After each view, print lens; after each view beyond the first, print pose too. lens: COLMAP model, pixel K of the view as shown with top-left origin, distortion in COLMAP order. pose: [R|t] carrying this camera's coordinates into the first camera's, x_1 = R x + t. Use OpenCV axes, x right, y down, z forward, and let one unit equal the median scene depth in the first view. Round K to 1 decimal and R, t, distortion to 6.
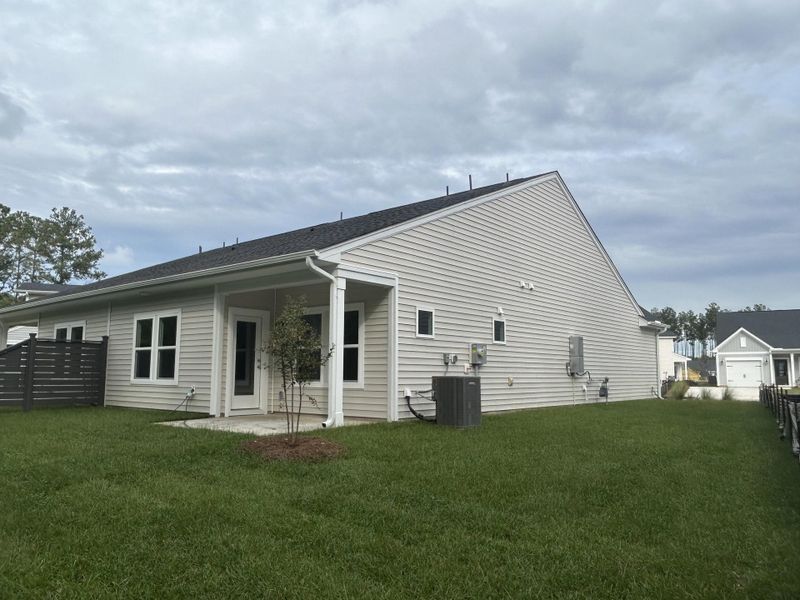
lens RADIAL K [[609.3, 0, 400.0], [0, 609.3, 300.0], [0, 0, 1]] dist [-0.005486, -0.003146]
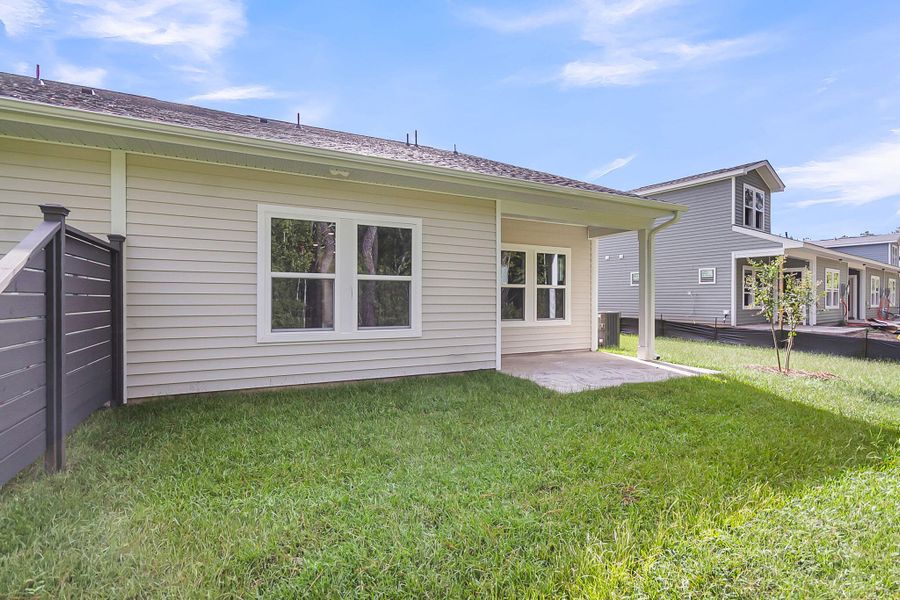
lens RADIAL K [[415.4, 0, 450.0], [0, 415.4, 300.0], [0, 0, 1]] dist [0.000216, -0.000005]
pose [[0.413811, -0.007087, 0.910335, -0.695508], [-0.115725, 0.991448, 0.060324, 0.064335], [-0.902977, -0.130311, 0.409452, 0.728320]]
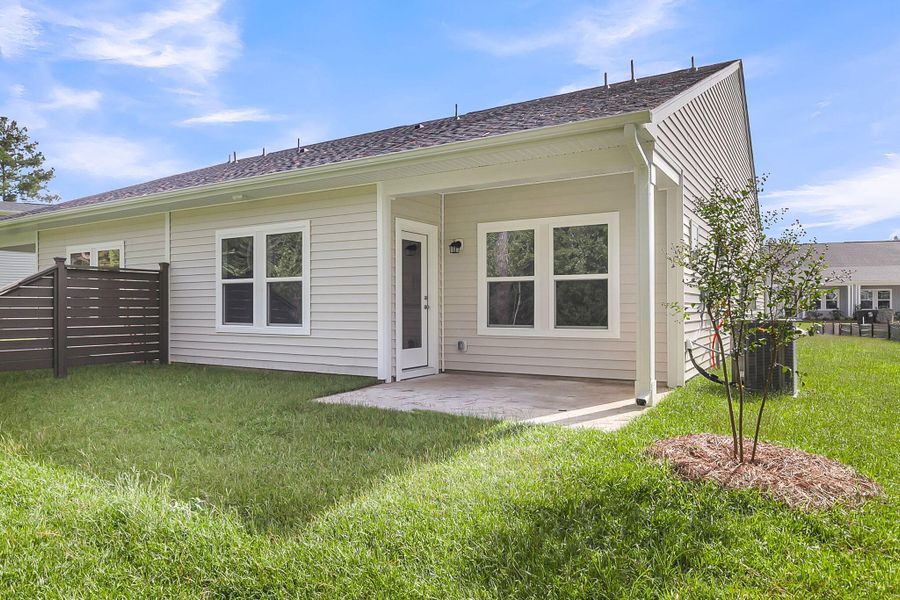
lens RADIAL K [[602.2, 0, 455.6], [0, 602.2, 312.3], [0, 0, 1]] dist [-0.031098, -0.000212]
pose [[0.987487, -0.007076, 0.157541, -0.284881], [-0.013010, 0.991932, 0.126103, 0.027014], [-0.157162, -0.126575, 0.979428, 0.301229]]
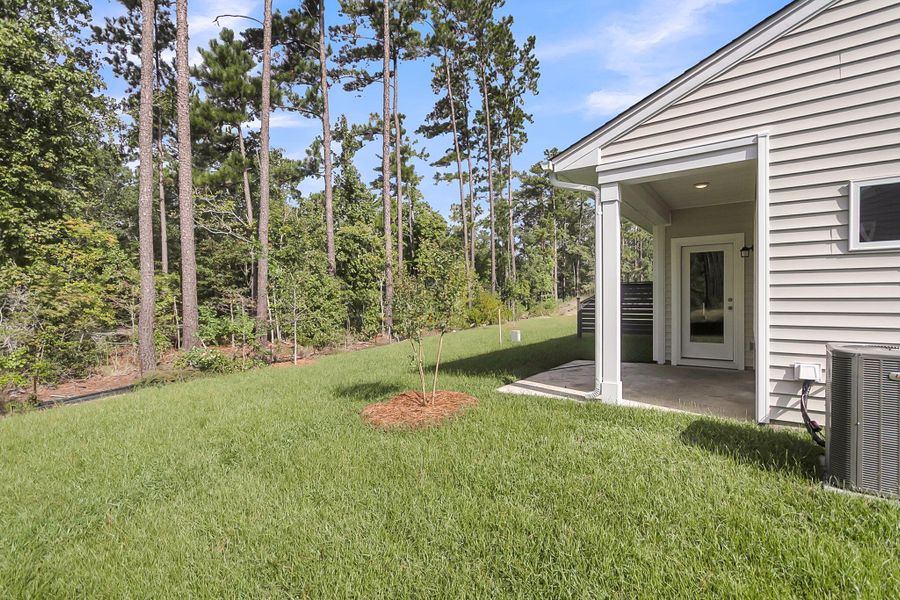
lens RADIAL K [[415.4, 0, 450.0], [0, 415.4, 300.0], [0, 0, 1]] dist [0.000216, -0.000005]
pose [[0.069076, 0.004208, -0.997603, 0.248752], [0.130528, 0.991357, 0.013220, 0.043252], [0.989035, -0.131128, 0.067929, 0.571594]]
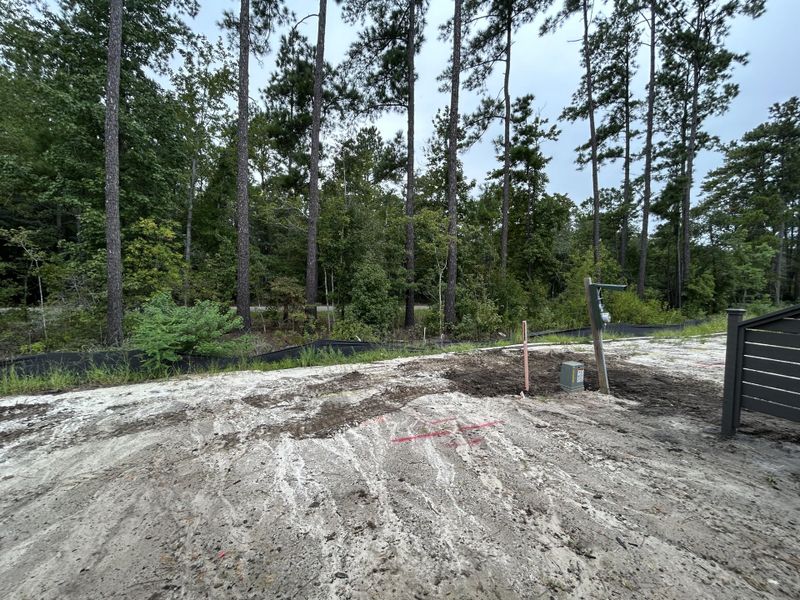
lens RADIAL K [[319.4, 0, 394.6], [0, 319.4, 301.5], [0, 0, 1]] dist [0.002482, 0.000229]
pose [[-0.545279, 0.015552, -0.838111, -0.326577], [0.091019, 0.995015, -0.040754, 0.065480], [0.833299, -0.098506, -0.543976, 0.812049]]
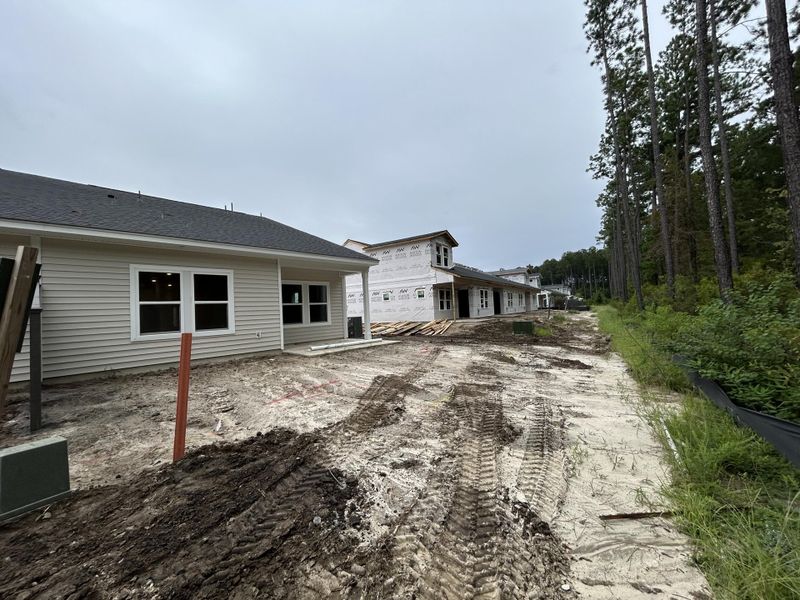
lens RADIAL K [[321.6, 0, 400.0], [0, 321.6, 300.0], [0, 0, 1]] dist [-0.002605, -0.000034]
pose [[0.047809, 0.027141, 0.998488, -0.908655], [-0.076137, 0.996822, -0.023450, 0.058129], [-0.995951, -0.074901, 0.049724, 0.591574]]
